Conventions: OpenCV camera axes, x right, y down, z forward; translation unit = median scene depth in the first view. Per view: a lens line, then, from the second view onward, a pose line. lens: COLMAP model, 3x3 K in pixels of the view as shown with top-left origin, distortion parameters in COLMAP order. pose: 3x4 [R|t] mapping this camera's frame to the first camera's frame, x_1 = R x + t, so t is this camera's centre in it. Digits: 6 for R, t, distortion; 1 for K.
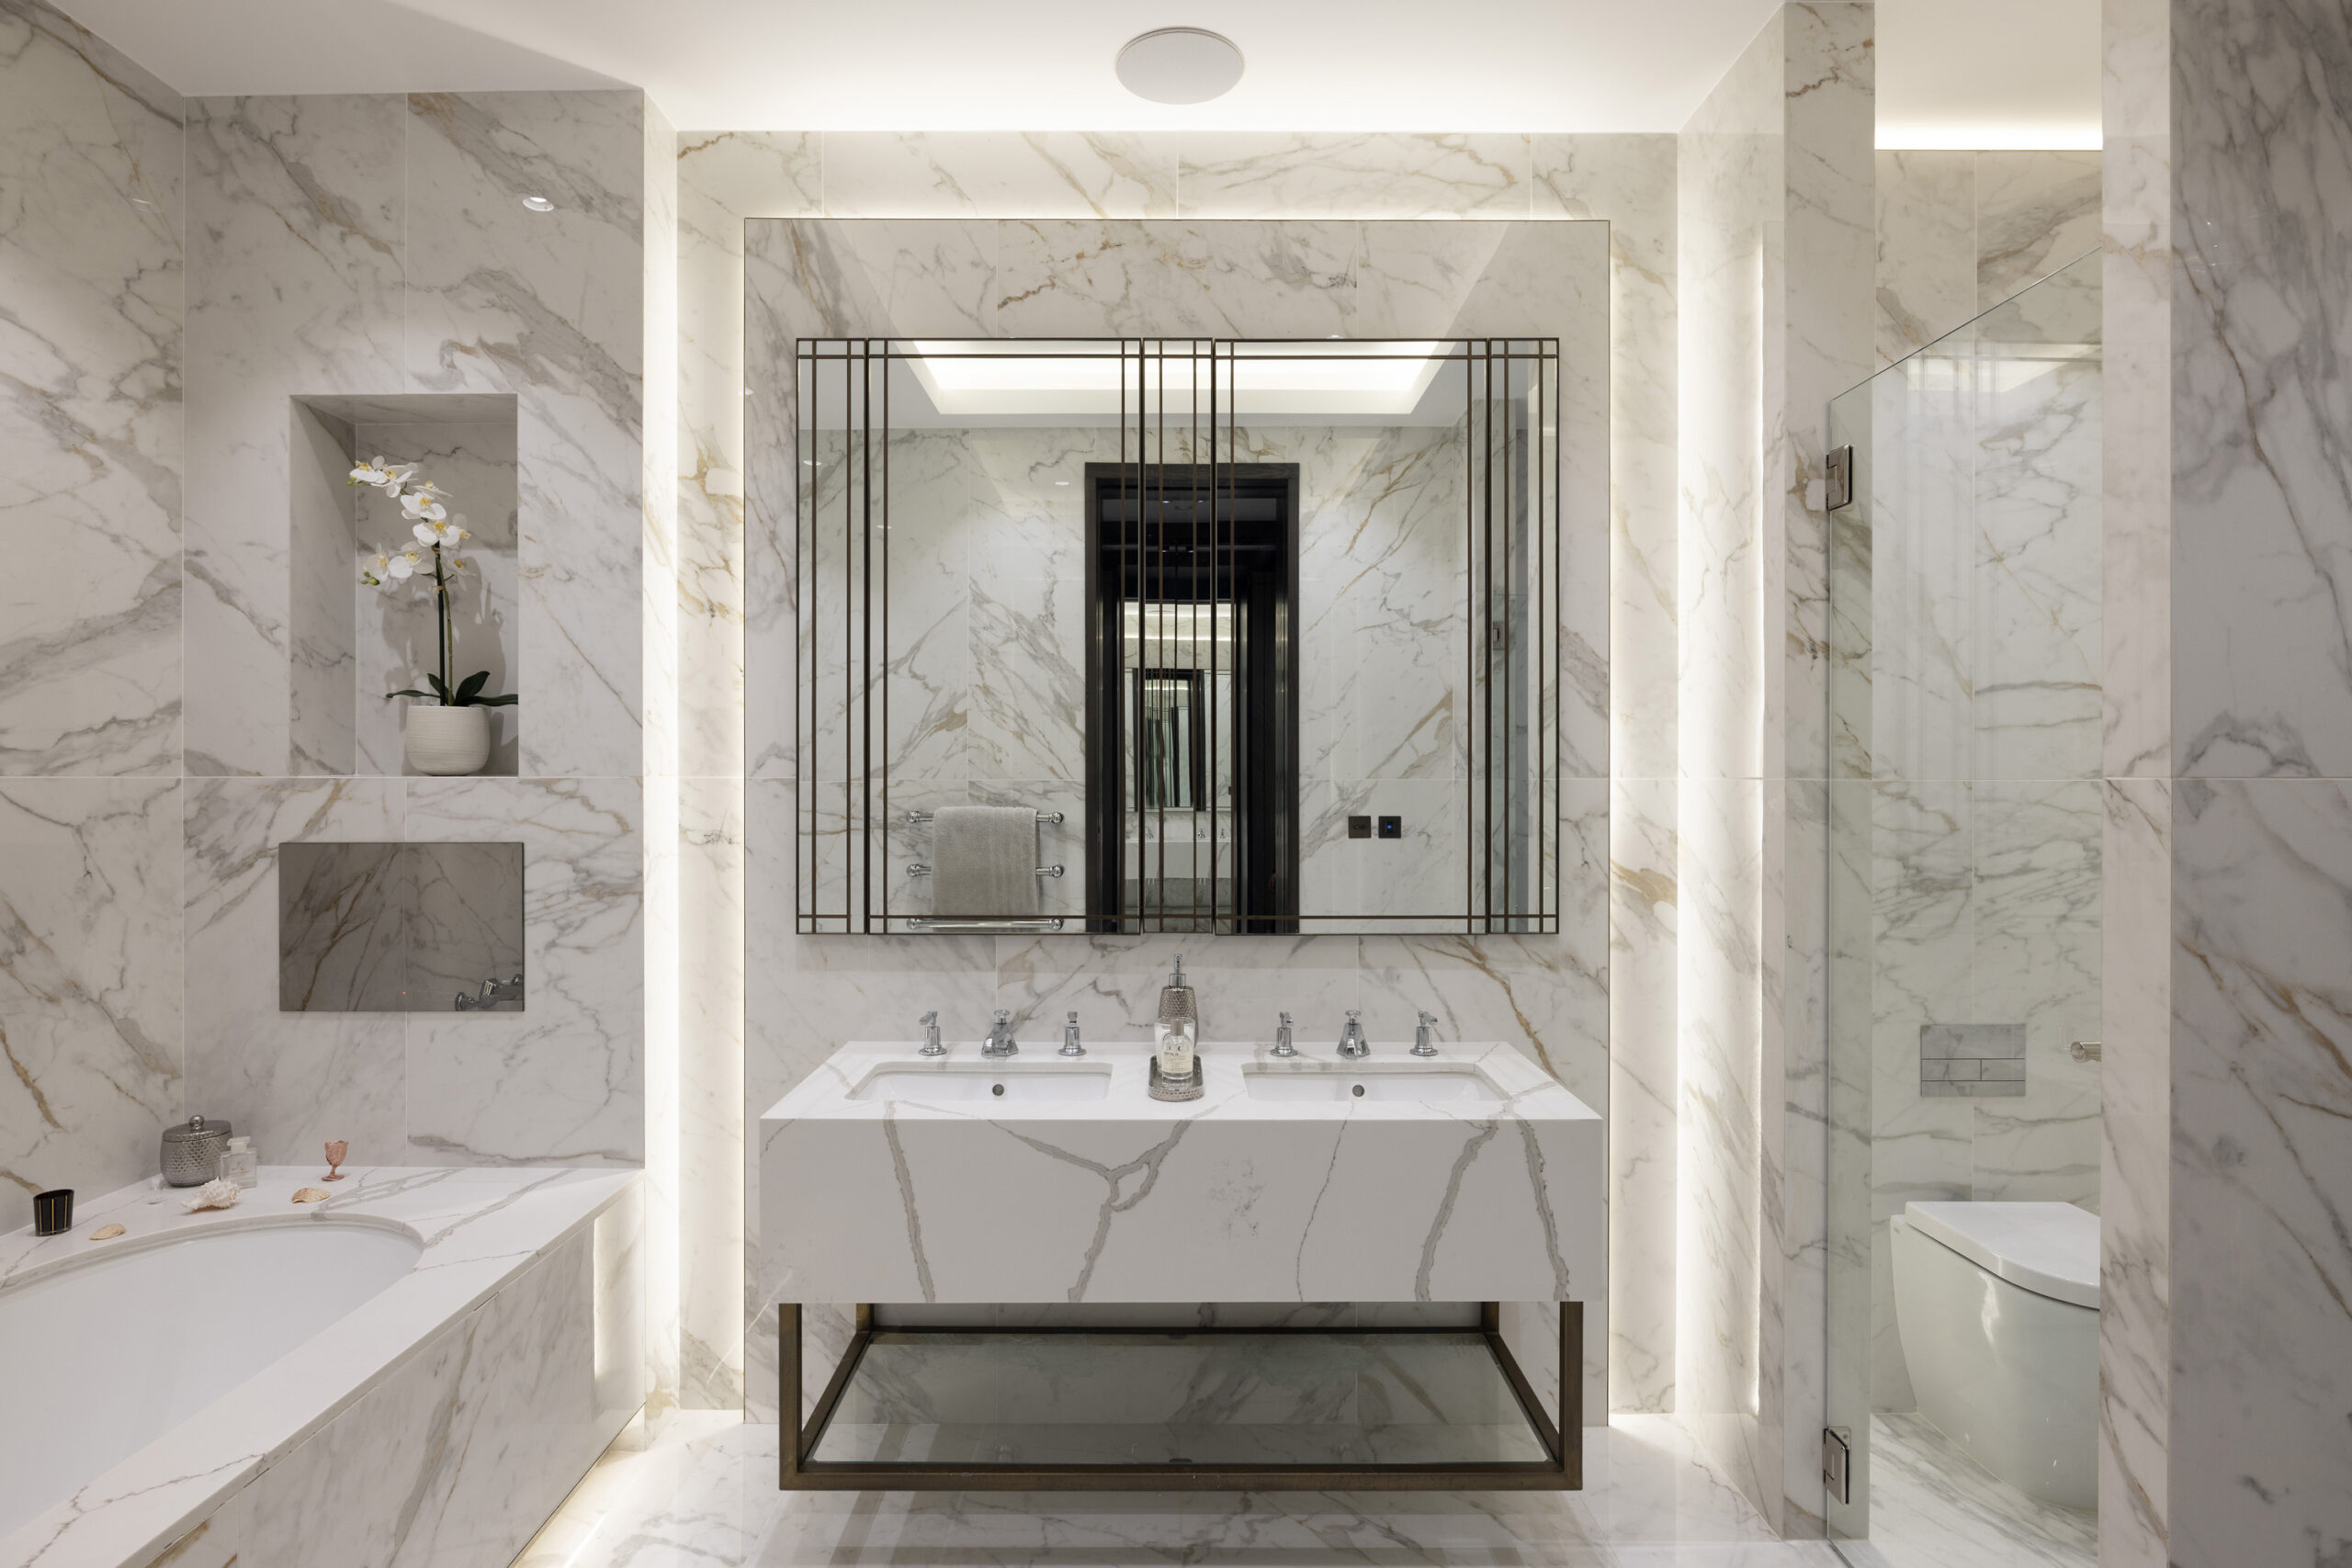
lens RADIAL K [[1192.5, 0, 1172.9], [0, 1192.5, 781.1], [0, 0, 1]] dist [-0.006109, 0.000302]
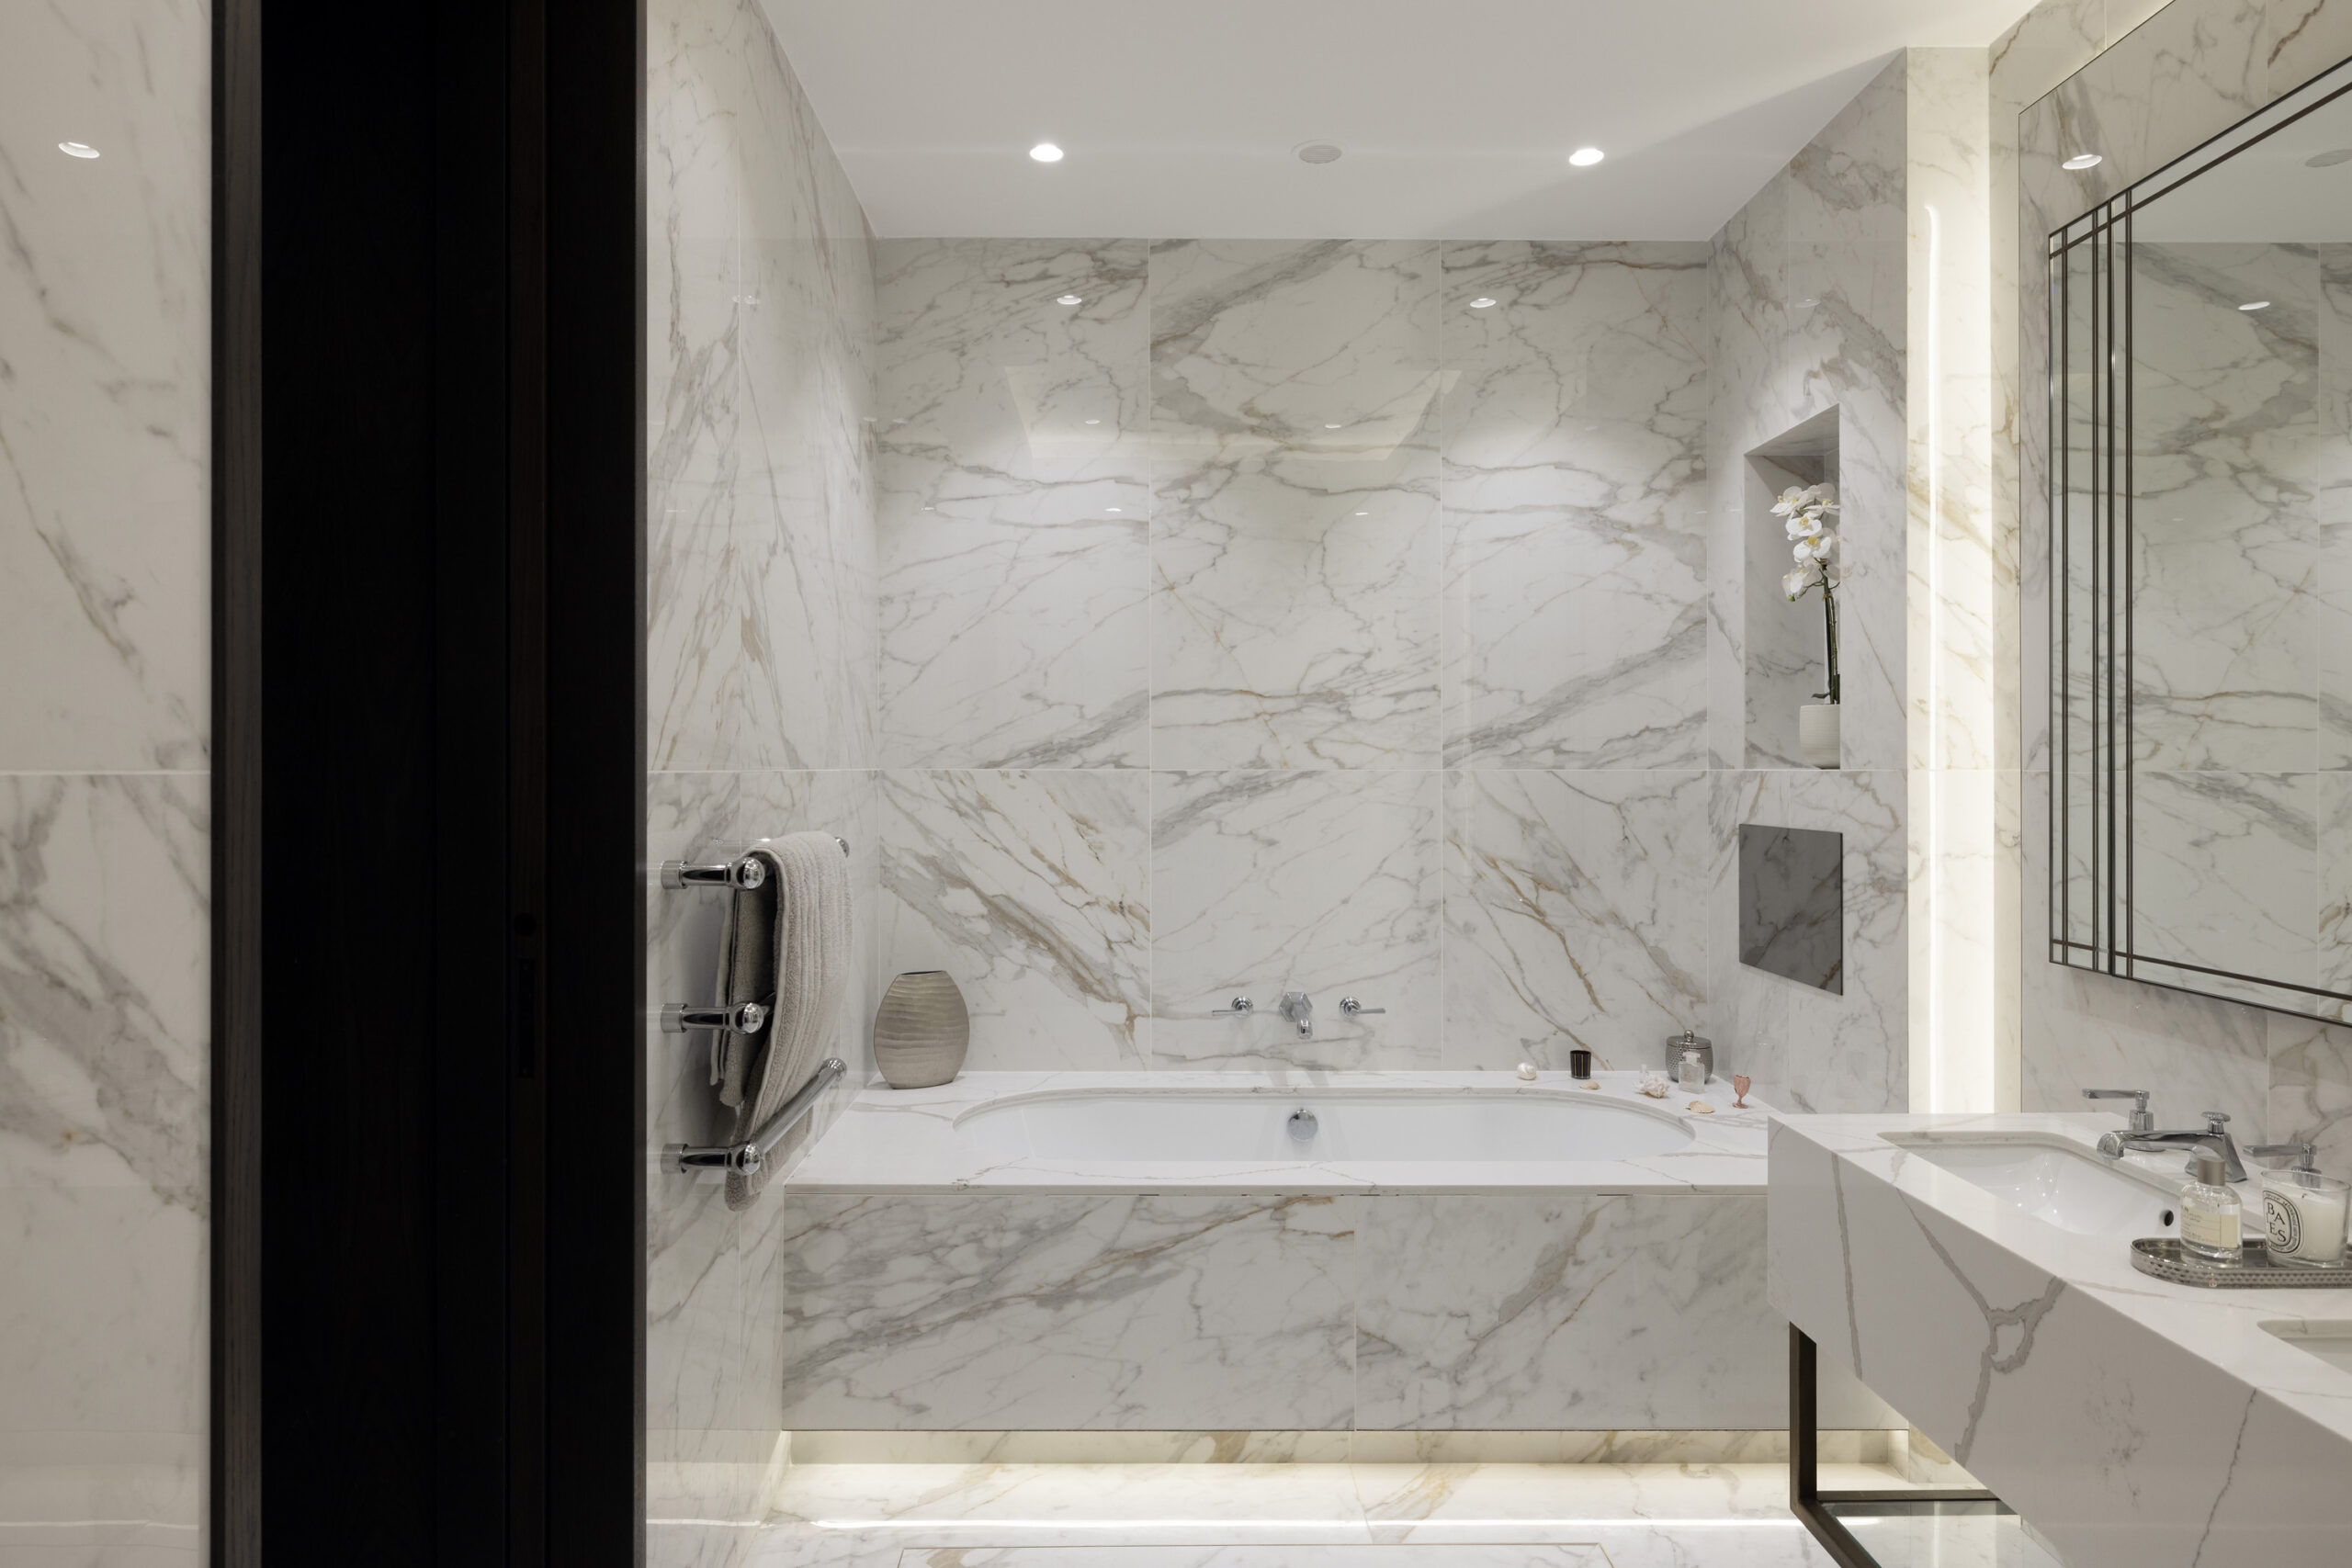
lens RADIAL K [[1362.0, 0, 1173.1], [0, 1362.0, 775.6], [0, 0, 1]] dist [-0.001951, -0.000186]
pose [[0.011451, 0.004984, -0.999922, 0.658044], [-0.003157, 0.999983, 0.004948, -0.002662], [0.999929, 0.003100, 0.011466, 0.414954]]
